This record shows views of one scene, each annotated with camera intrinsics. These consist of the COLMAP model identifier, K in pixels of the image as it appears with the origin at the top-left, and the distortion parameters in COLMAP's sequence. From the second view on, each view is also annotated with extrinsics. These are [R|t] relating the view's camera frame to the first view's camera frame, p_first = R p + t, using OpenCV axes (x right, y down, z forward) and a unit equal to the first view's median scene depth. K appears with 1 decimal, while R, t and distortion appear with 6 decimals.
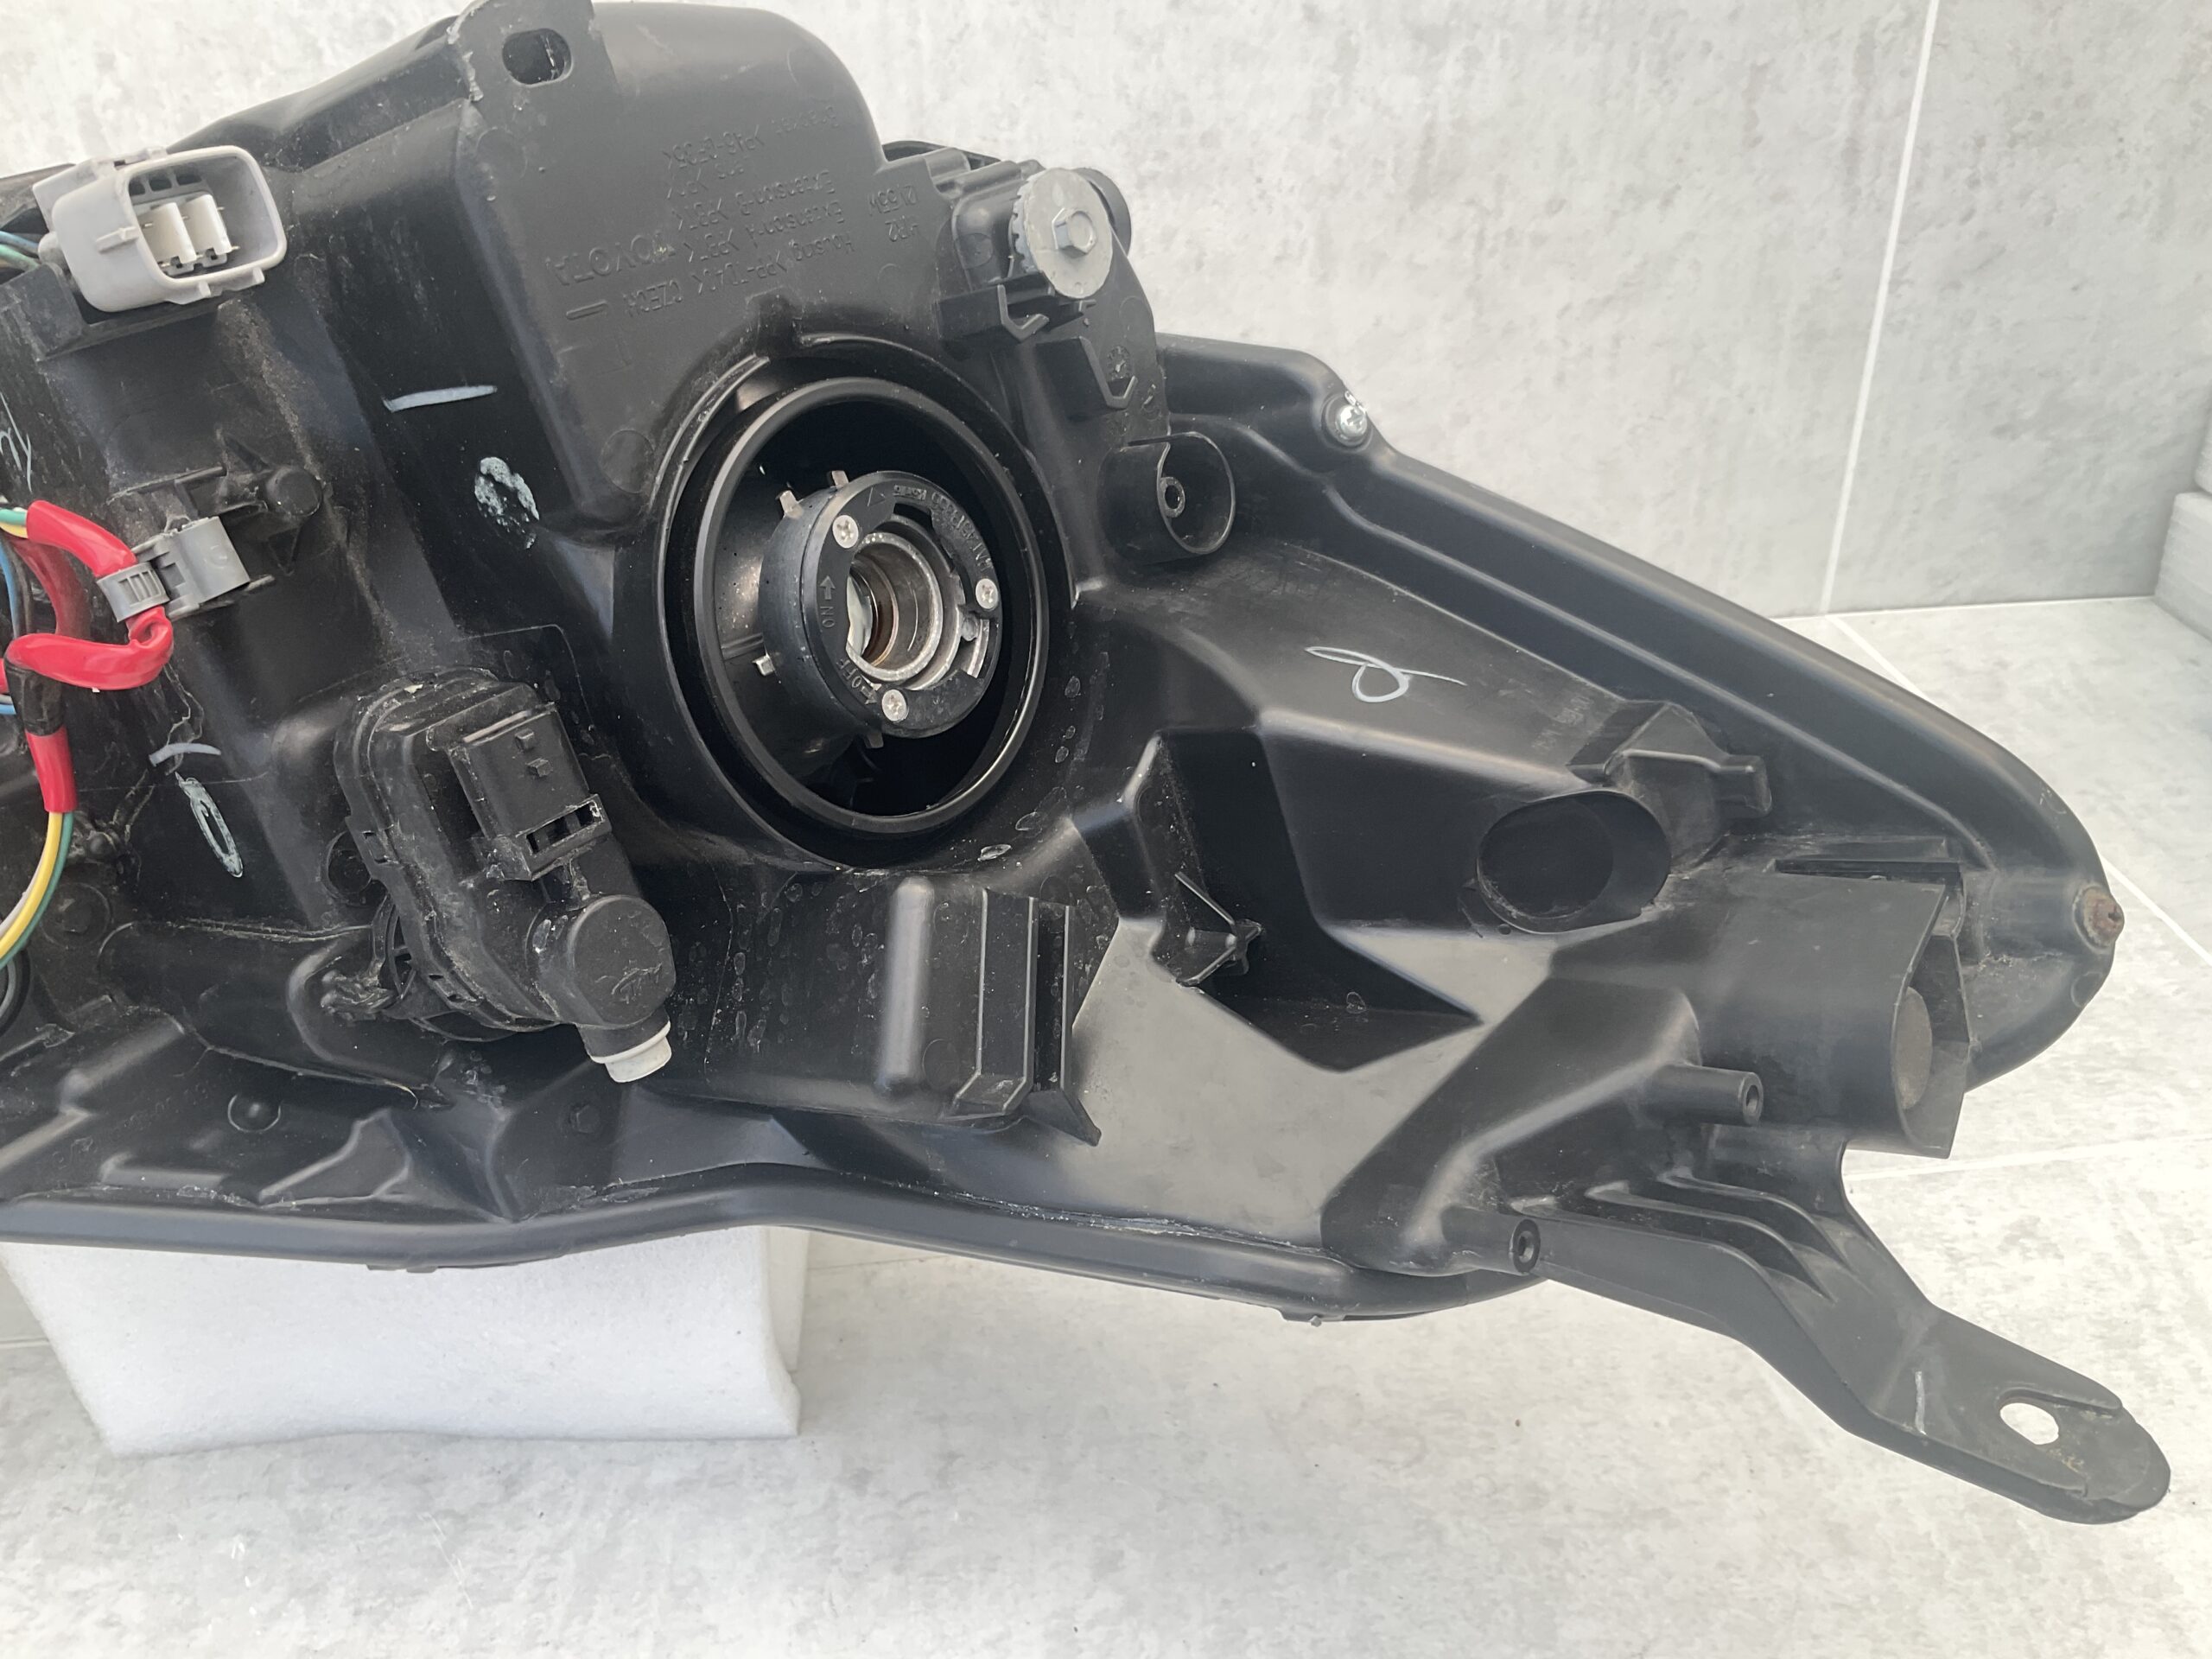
lens RADIAL K [[1853.4, 0, 1088.0], [0, 1853.4, 843.3], [0, 0, 1]] dist [0.067382, -0.136856]
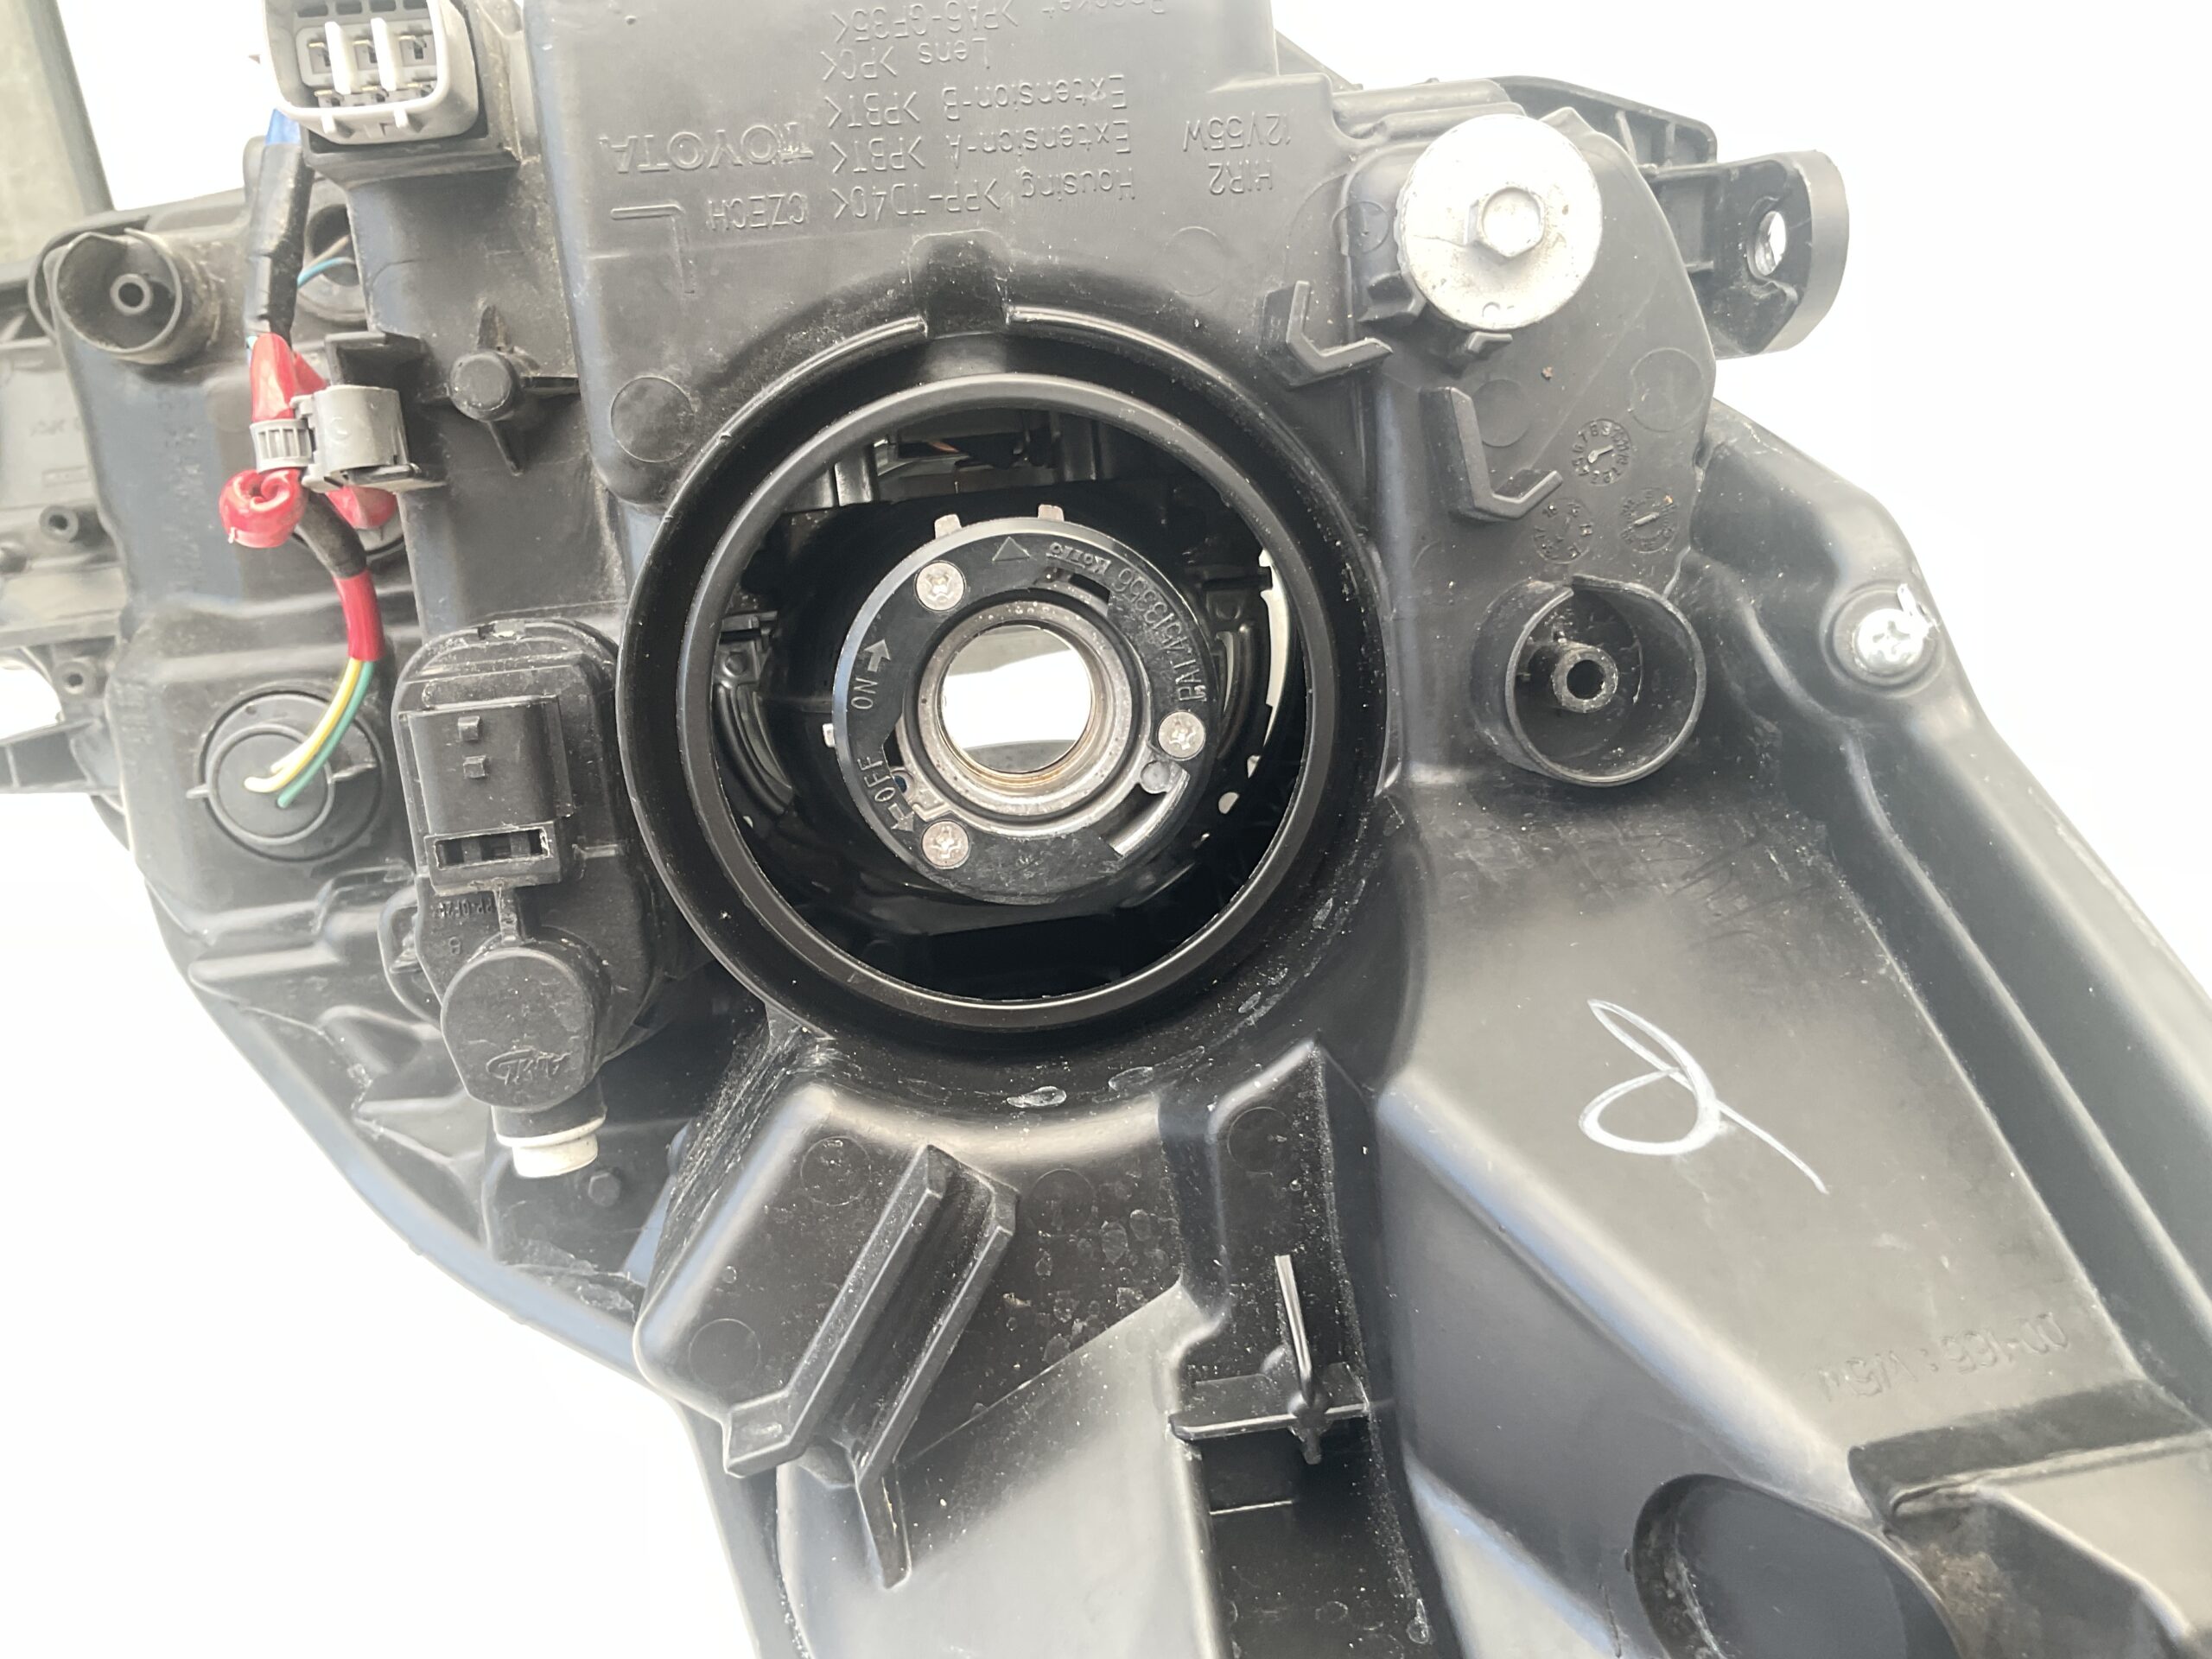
lens RADIAL K [[1853.4, 0, 1095.7], [0, 1853.4, 819.7], [0, 0, 1]] dist [0.067382, -0.136856]
pose [[0.715352, 0.328476, -0.616745, 0.322951], [-0.334525, 0.935893, 0.110443, -0.160242], [0.613485, 0.127312, 0.779376, 0.446759]]
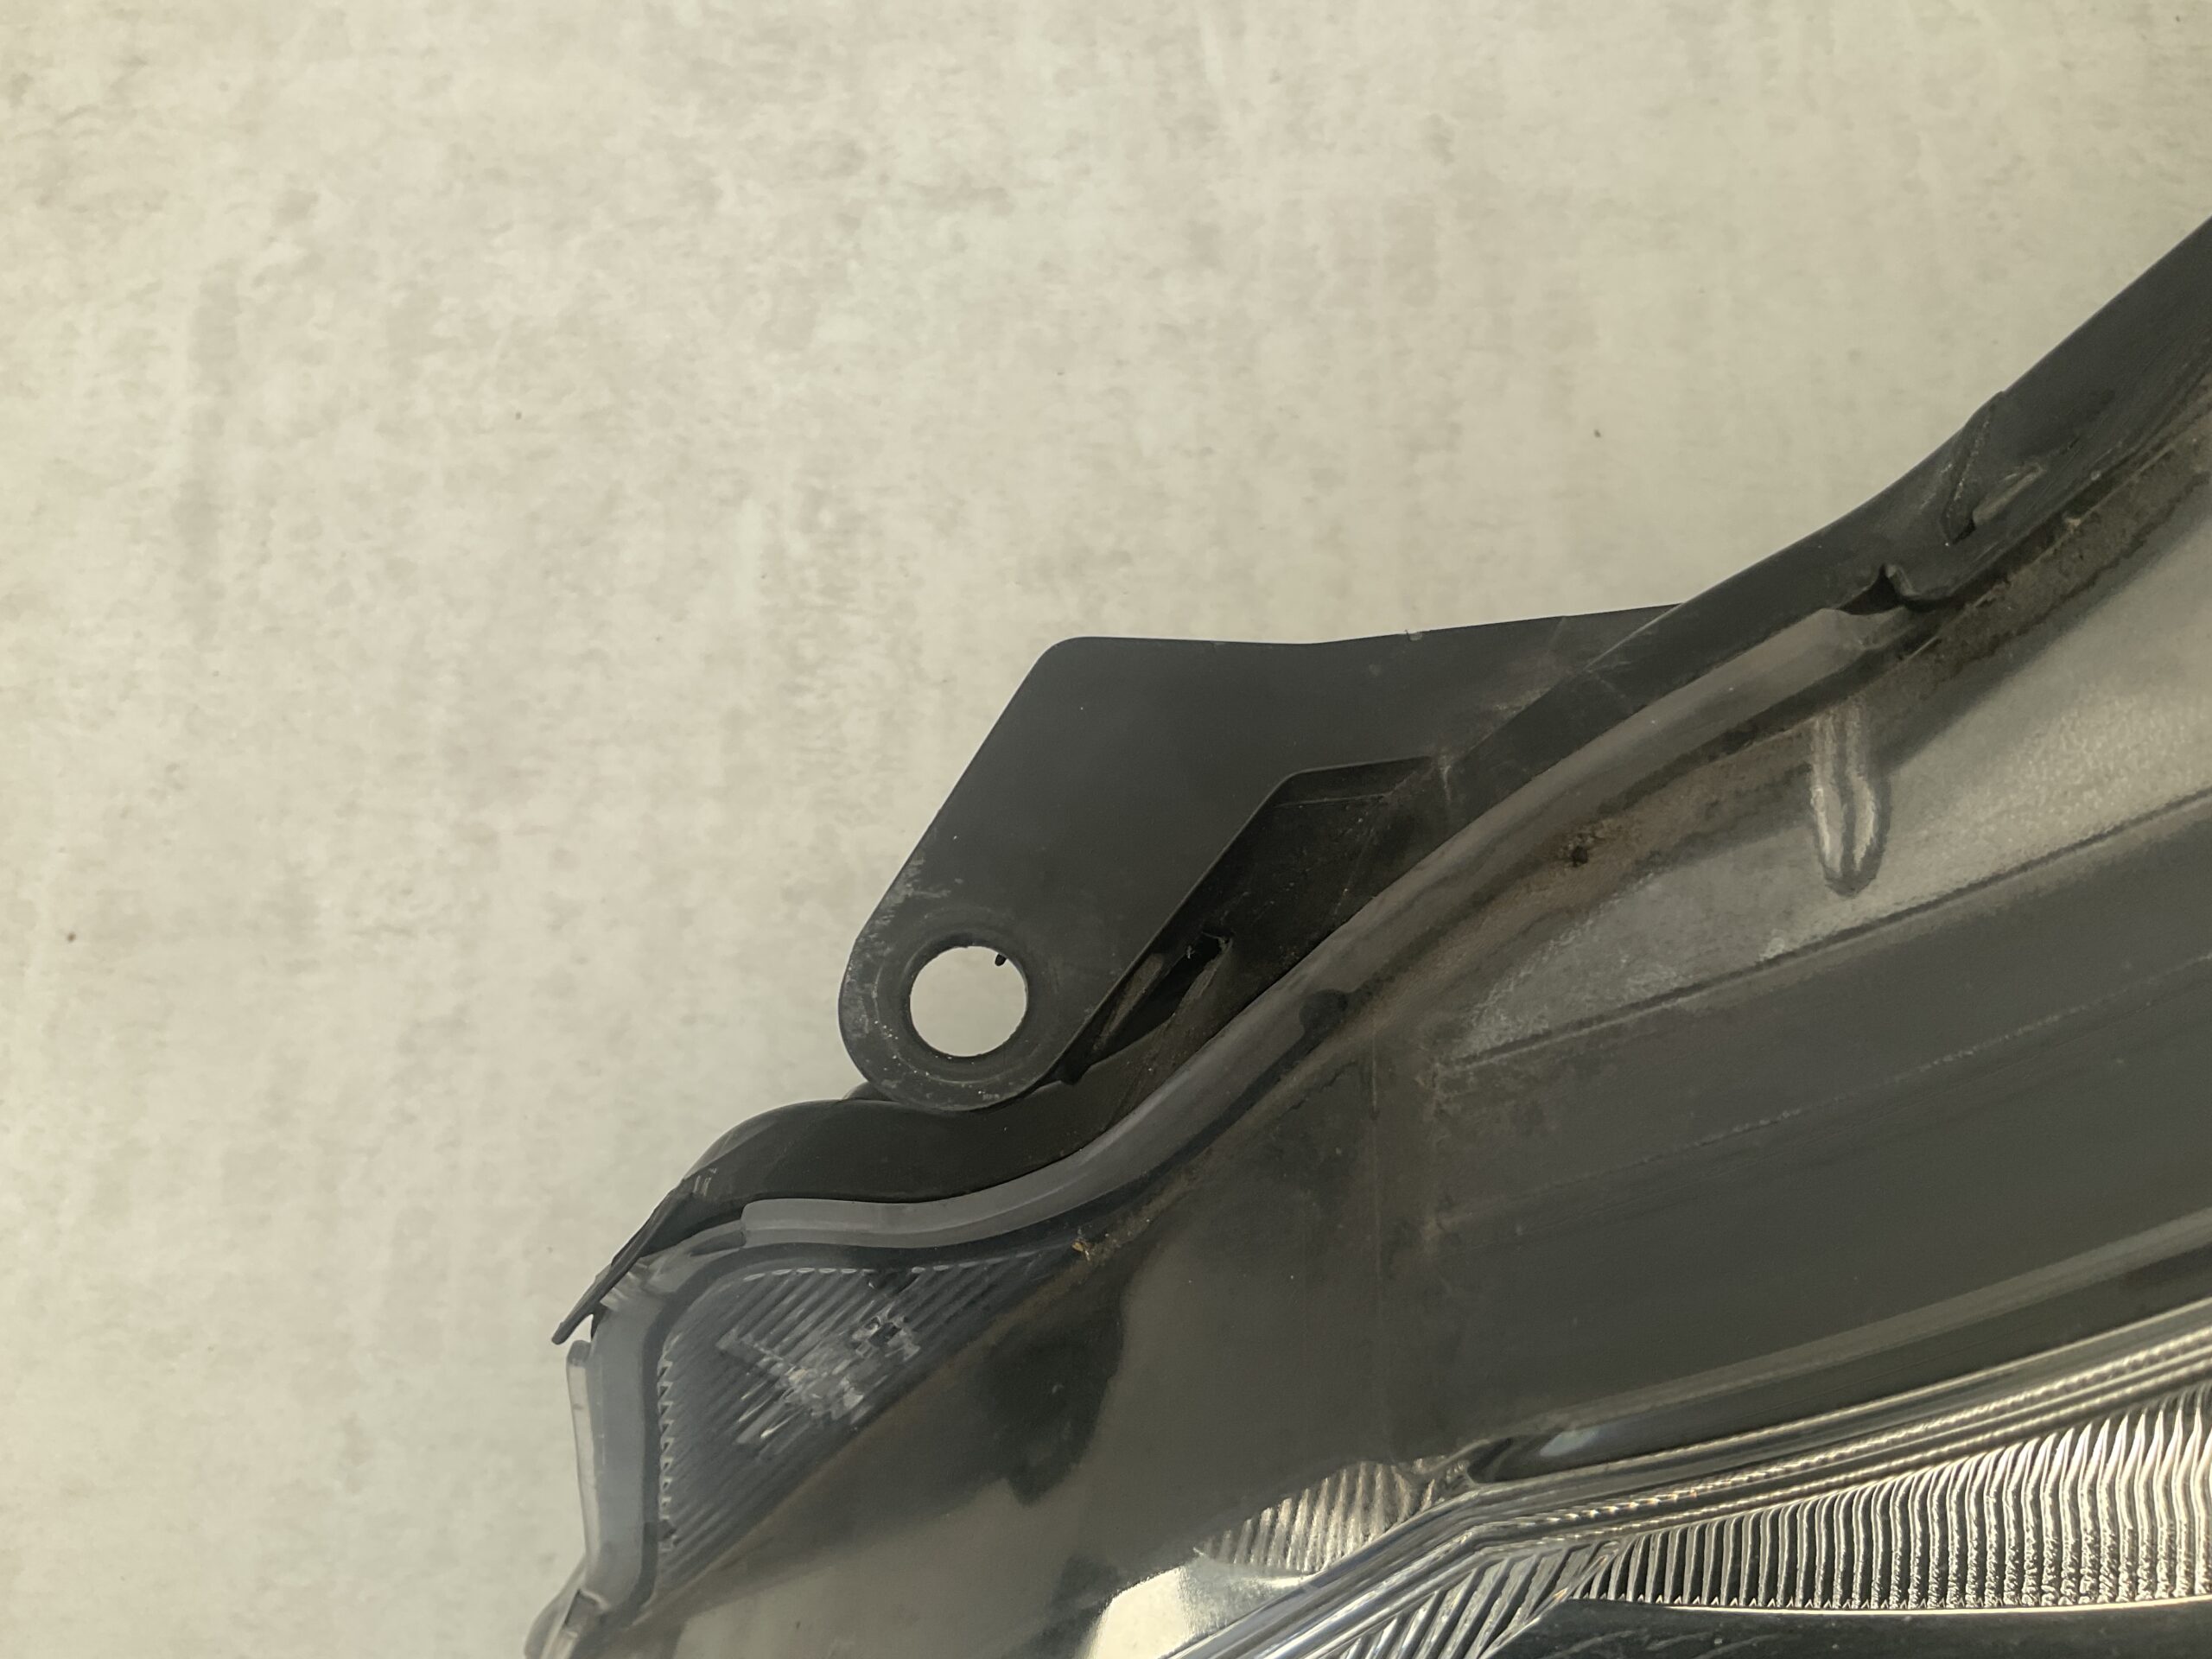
lens RADIAL K [[1853.4, 0, 1115.3], [0, 1853.4, 818.8], [0, 0, 1]] dist [0.067382, -0.136856]
pose [[0.993033, -0.040908, -0.110505, -0.479124], [-0.057421, 0.650919, -0.756972, 0.101493], [0.102896, 0.758044, 0.644035, 1.519179]]
